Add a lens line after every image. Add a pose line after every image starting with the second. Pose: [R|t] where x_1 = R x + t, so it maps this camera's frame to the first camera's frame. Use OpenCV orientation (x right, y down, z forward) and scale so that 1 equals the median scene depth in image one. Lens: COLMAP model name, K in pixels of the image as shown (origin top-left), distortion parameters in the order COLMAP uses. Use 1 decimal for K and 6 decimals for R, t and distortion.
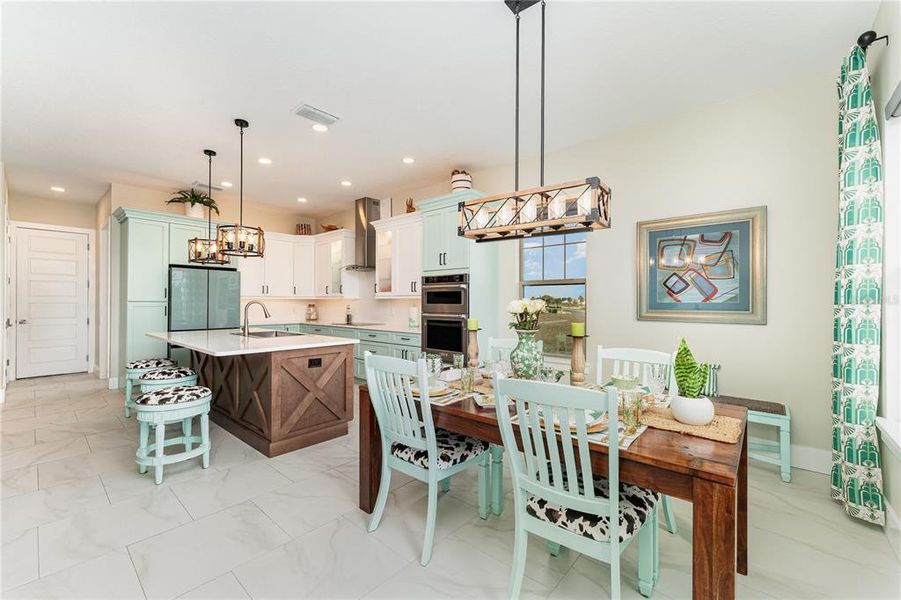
lens RADIAL K [[368.2, 0, 452.7], [0, 368.2, 303.7], [0, 0, 1]] dist [-0.000026, -0.000029]
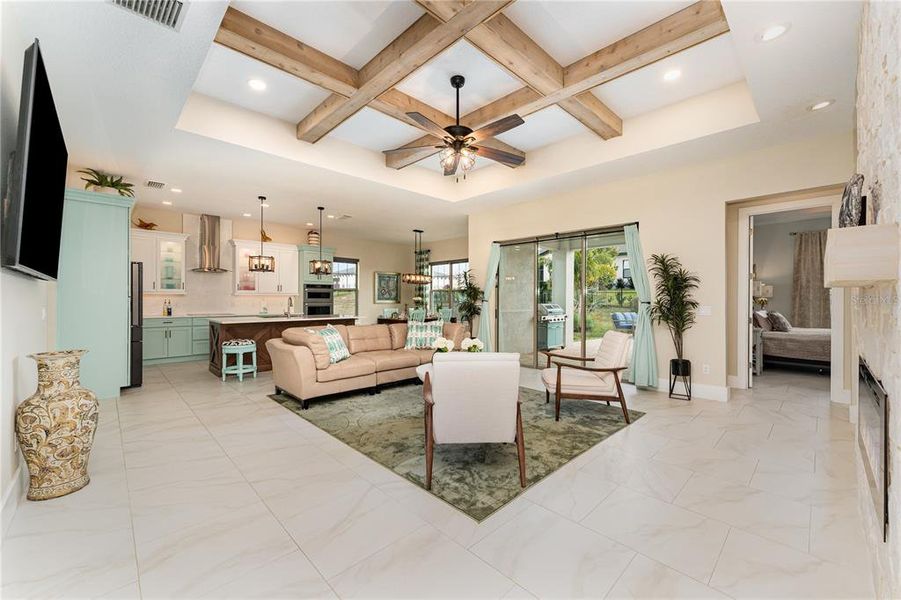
lens RADIAL K [[360.2, 0, 449.6], [0, 360.2, 298.0], [0, 0, 1]] dist [0.002052, 0.000211]
pose [[0.092944, -0.011496, 0.995605, -1.882910], [-0.004807, 0.999917, 0.011994, -0.028005], [-0.995660, -0.005901, 0.092881, 0.086590]]
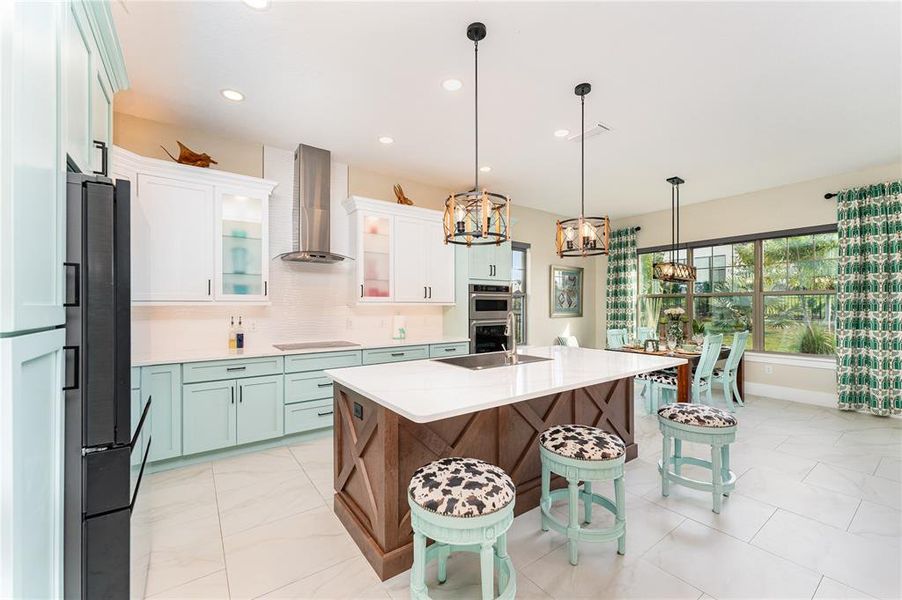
lens RADIAL K [[368.6, 0, 453.2], [0, 368.6, 303.7], [0, 0, 1]] dist [-0.000026, -0.000029]
pose [[0.238526, -0.008140, 0.971102, -1.089127], [0.002101, 0.999967, 0.007866, -0.029099], [-0.971134, 0.000164, 0.238535, 0.816391]]
